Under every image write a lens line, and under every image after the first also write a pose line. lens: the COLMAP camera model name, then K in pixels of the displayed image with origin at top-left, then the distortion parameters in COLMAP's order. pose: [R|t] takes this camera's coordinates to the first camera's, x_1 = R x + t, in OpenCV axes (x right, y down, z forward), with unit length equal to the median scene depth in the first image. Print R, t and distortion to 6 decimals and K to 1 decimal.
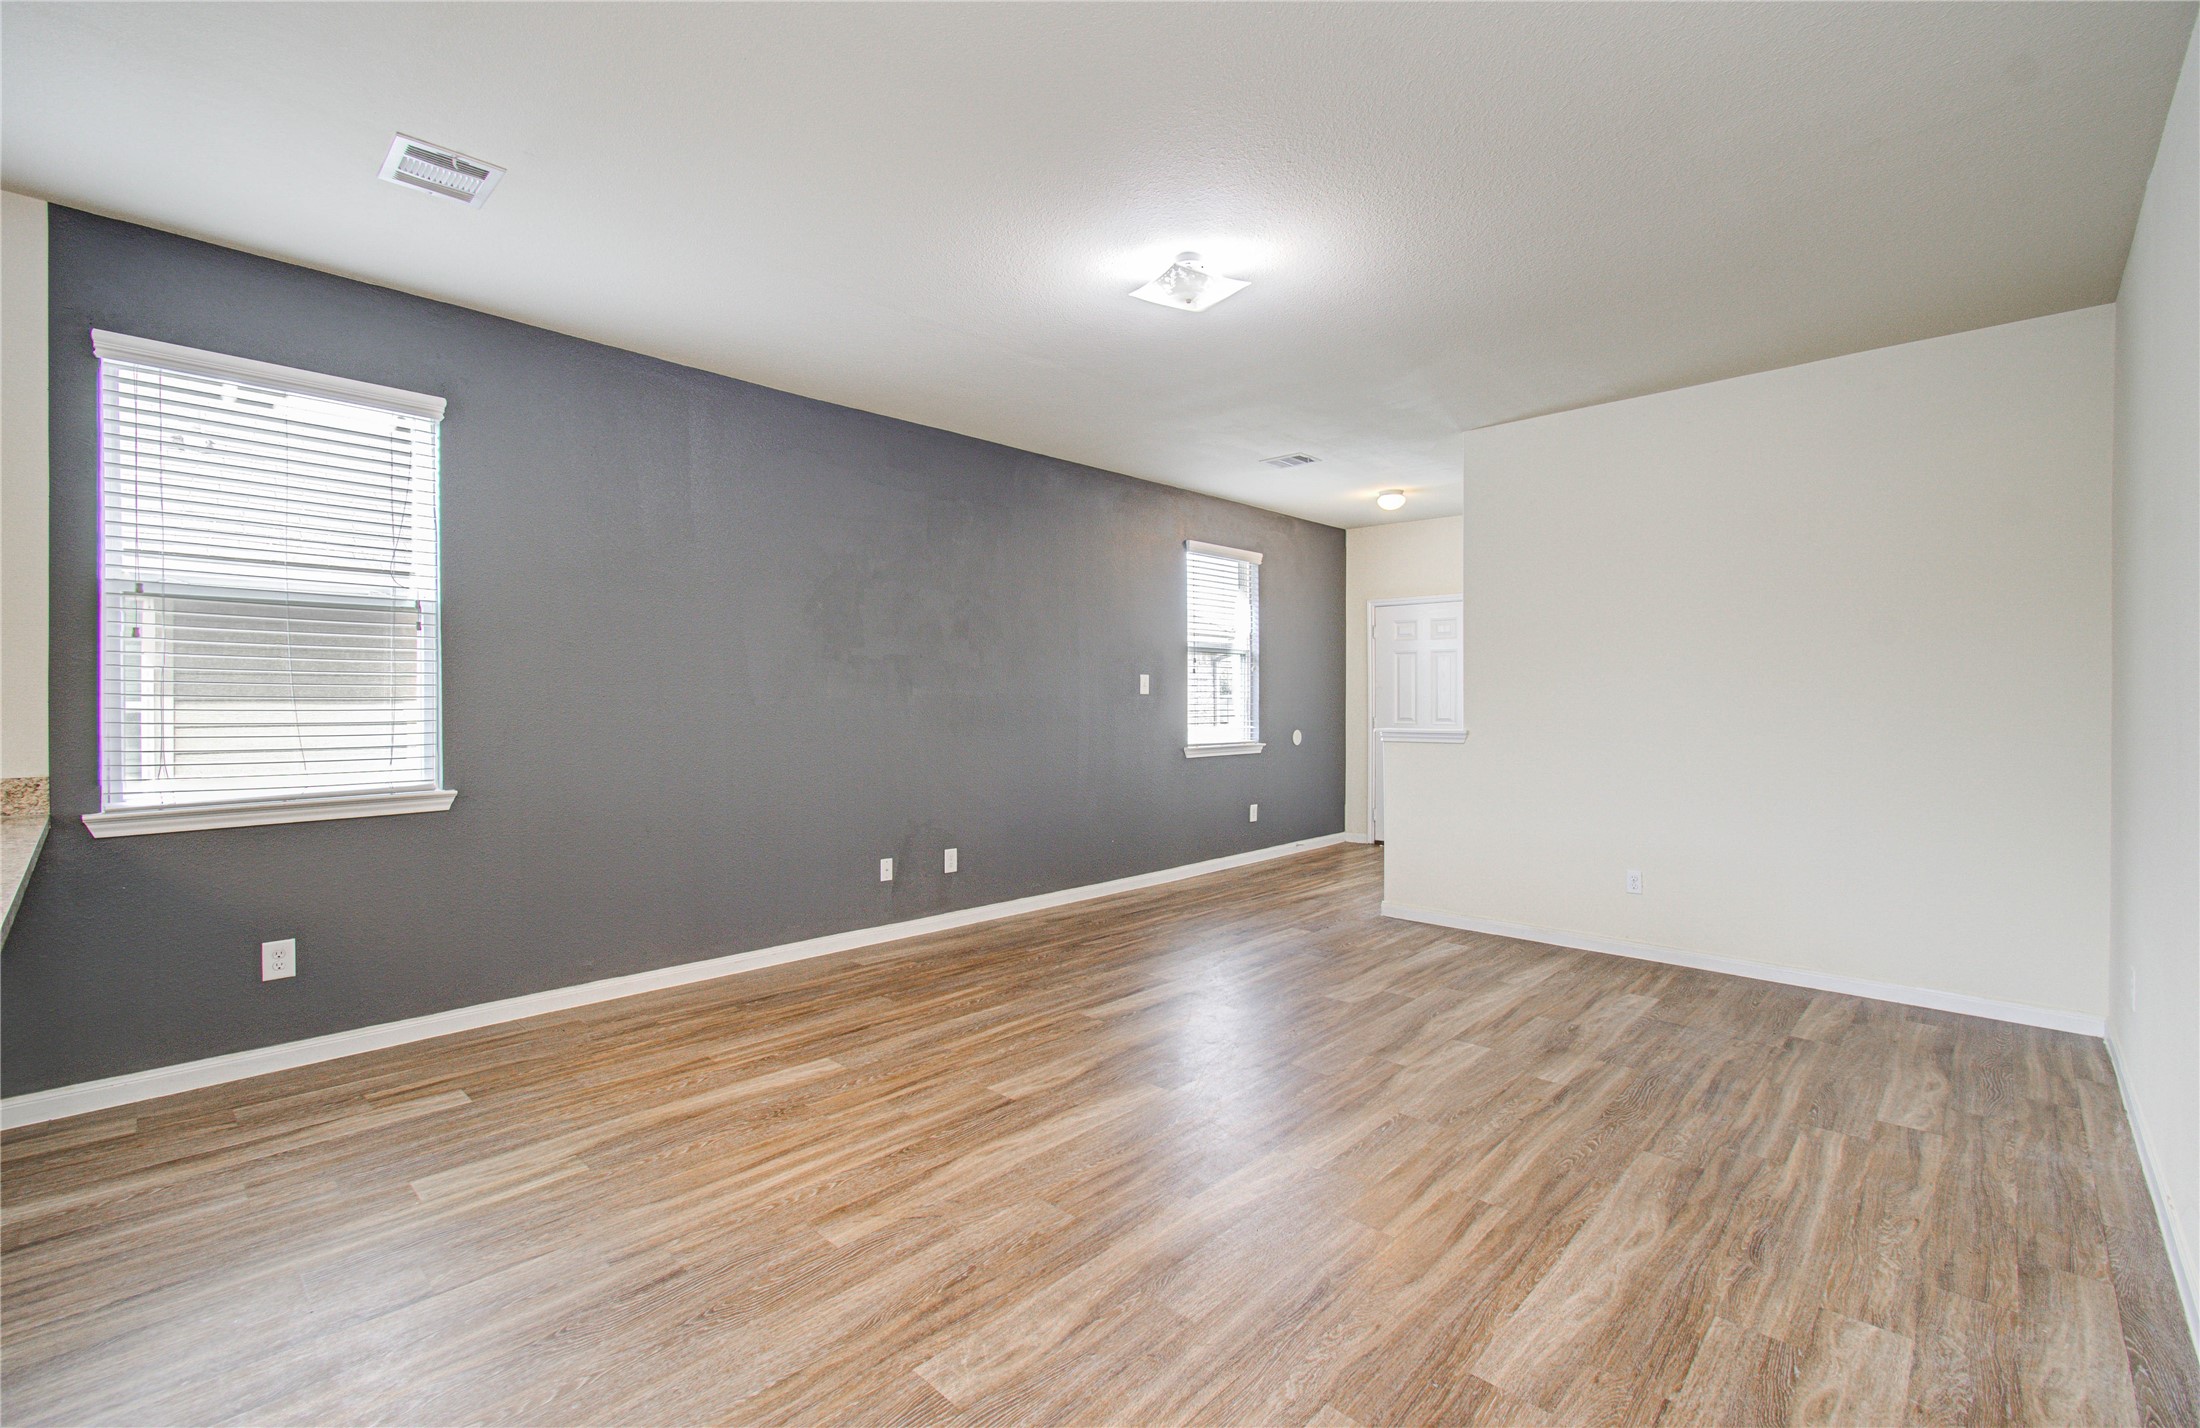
lens RADIAL K [[950.7, 0, 1089.0], [0, 950.7, 712.4], [0, 0, 1]] dist [-0.006226, 0.000238]
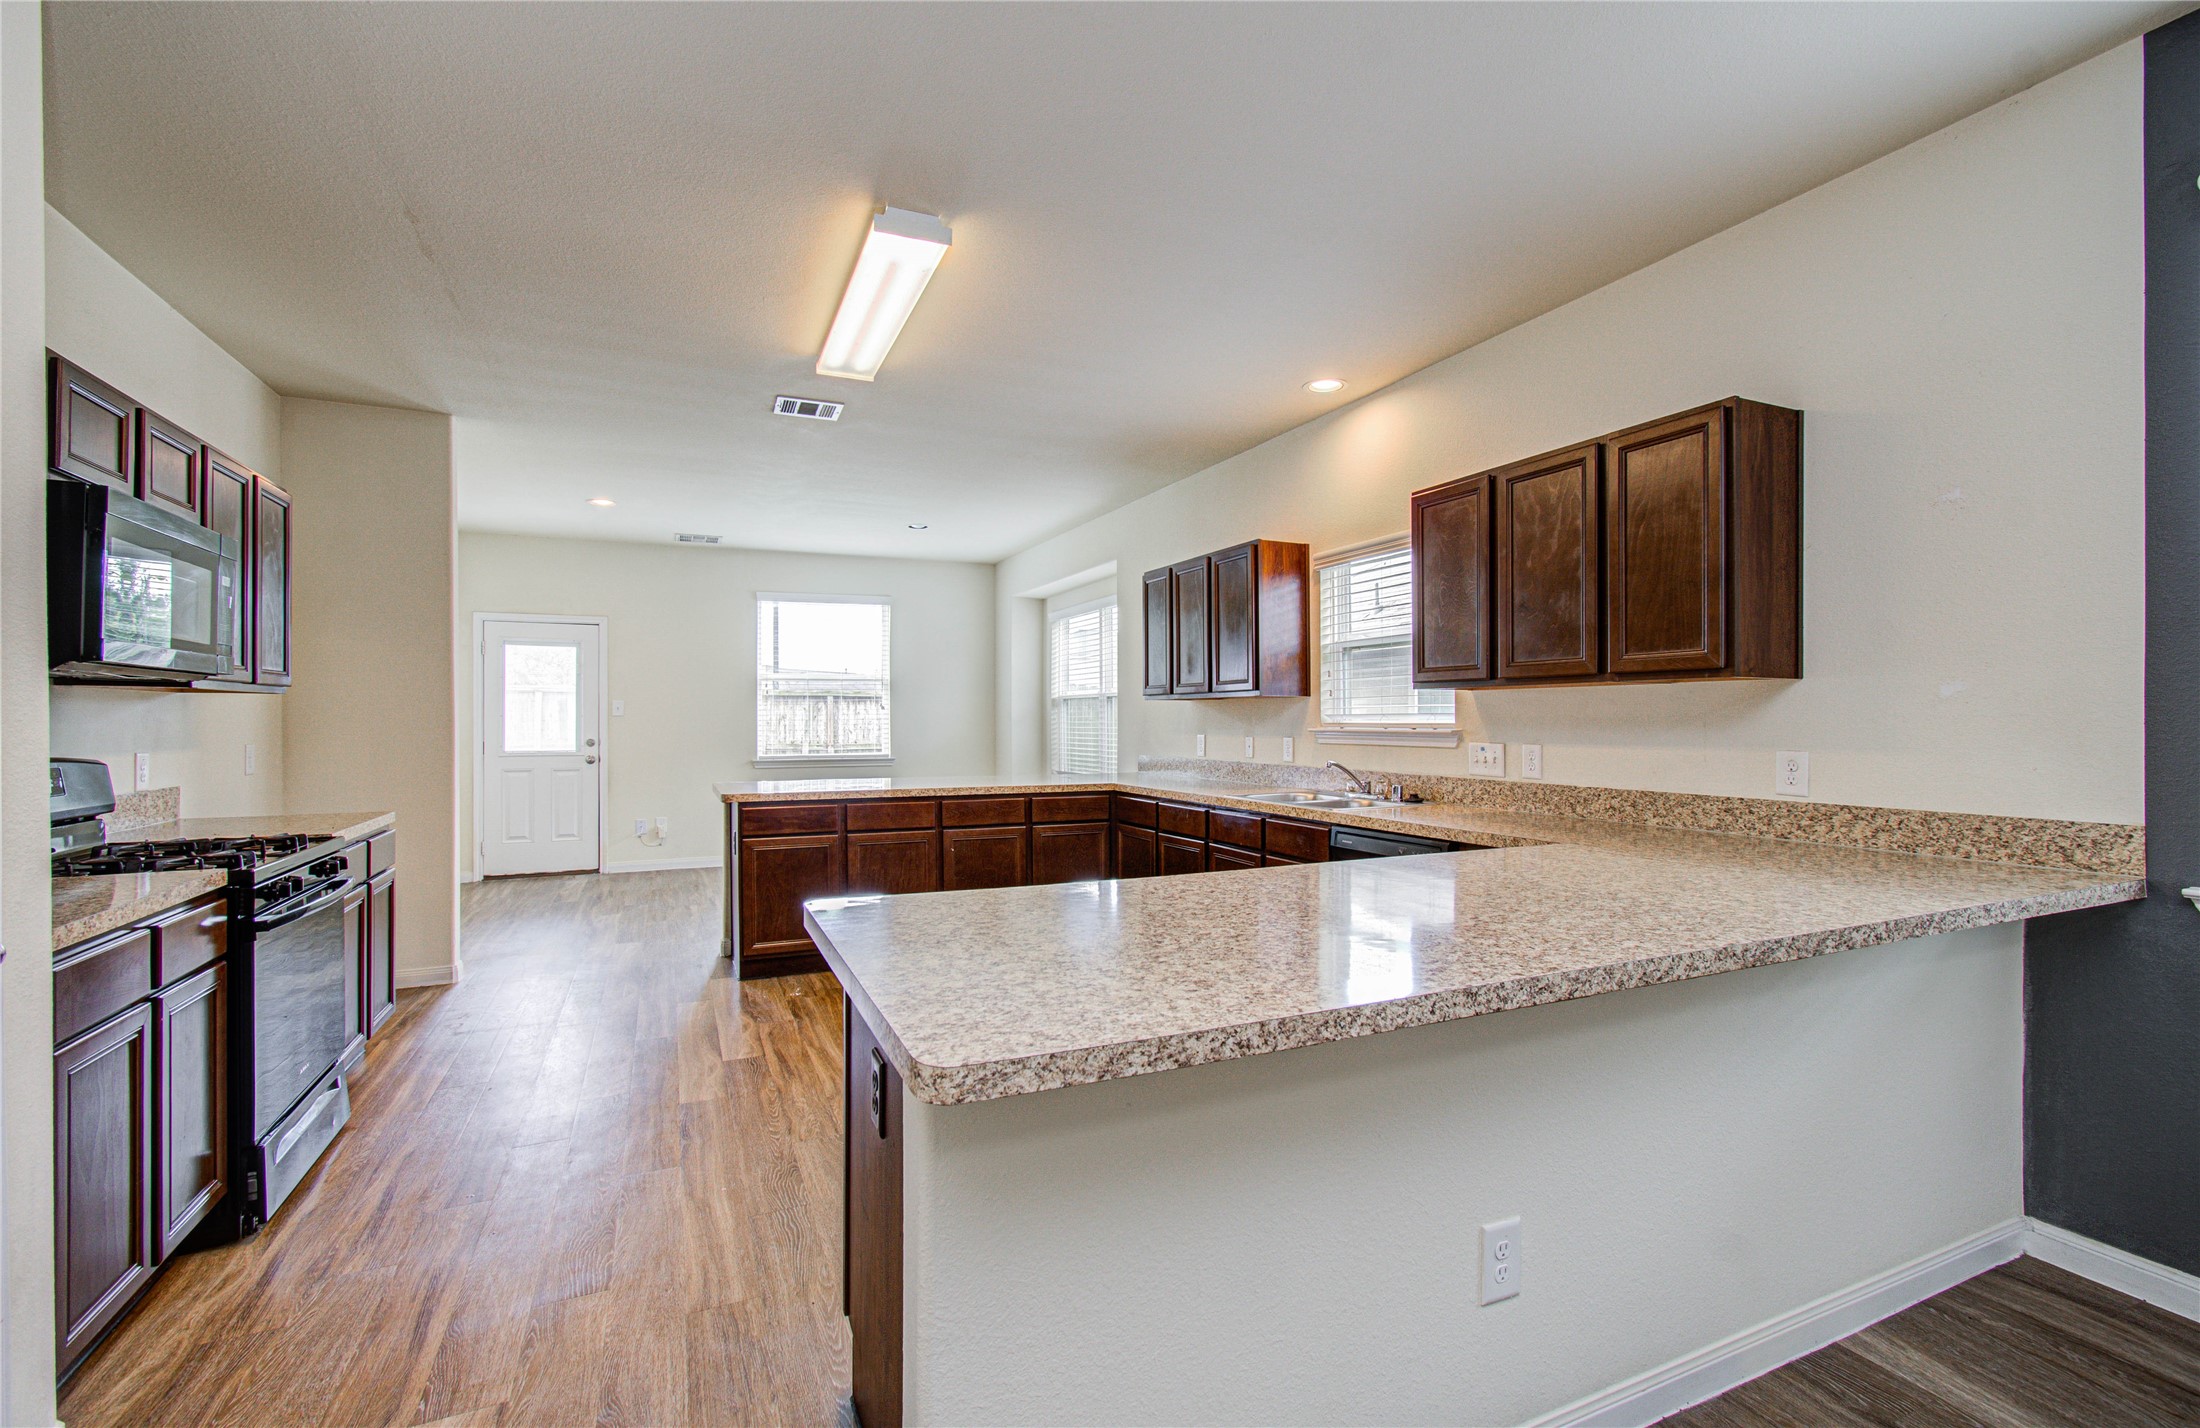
lens RADIAL K [[950.7, 0, 1089.0], [0, 950.7, 712.4], [0, 0, 1]] dist [-0.006226, 0.000238]
pose [[-0.371330, -0.005903, -0.928482, -0.121282], [-0.008981, 0.999956, -0.002766, -0.010644], [0.928458, 0.007312, -0.371366, 0.459007]]
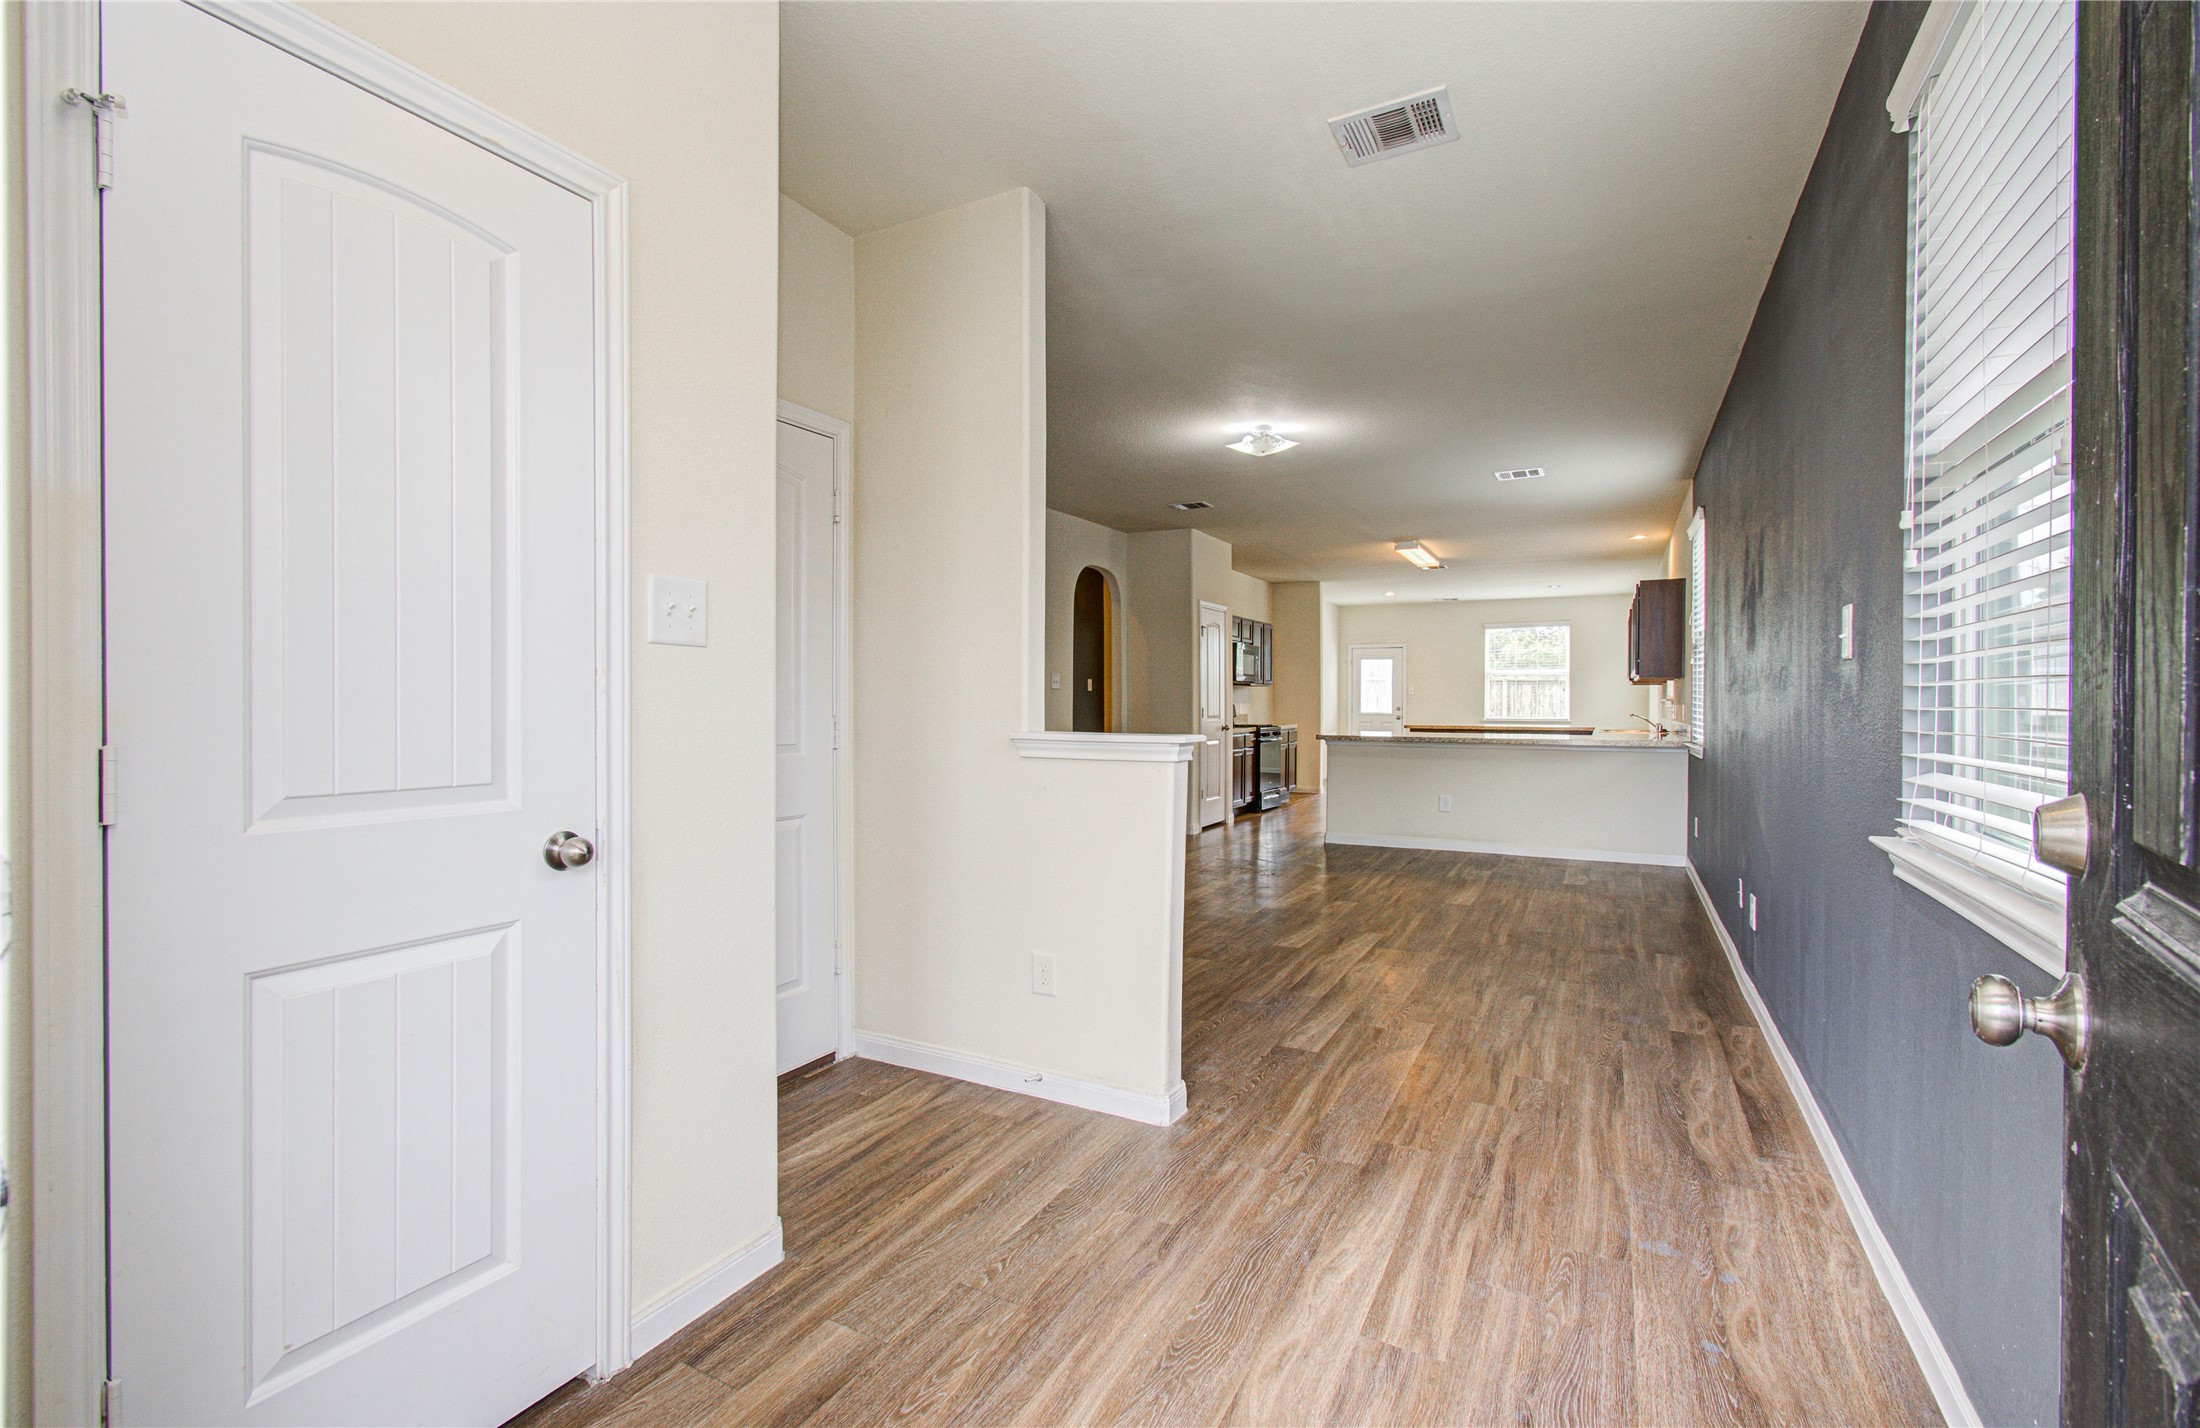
lens RADIAL K [[957.0, 0, 1100.0], [0, 957.0, 714.0], [0, 0, 1]] dist [-0.028316, 0.000143]
pose [[-0.961430, 0.000956, -0.275046, 0.855270], [-0.006311, 0.999654, 0.025536, -0.011406], [0.274976, 0.026287, -0.961092, 2.560236]]
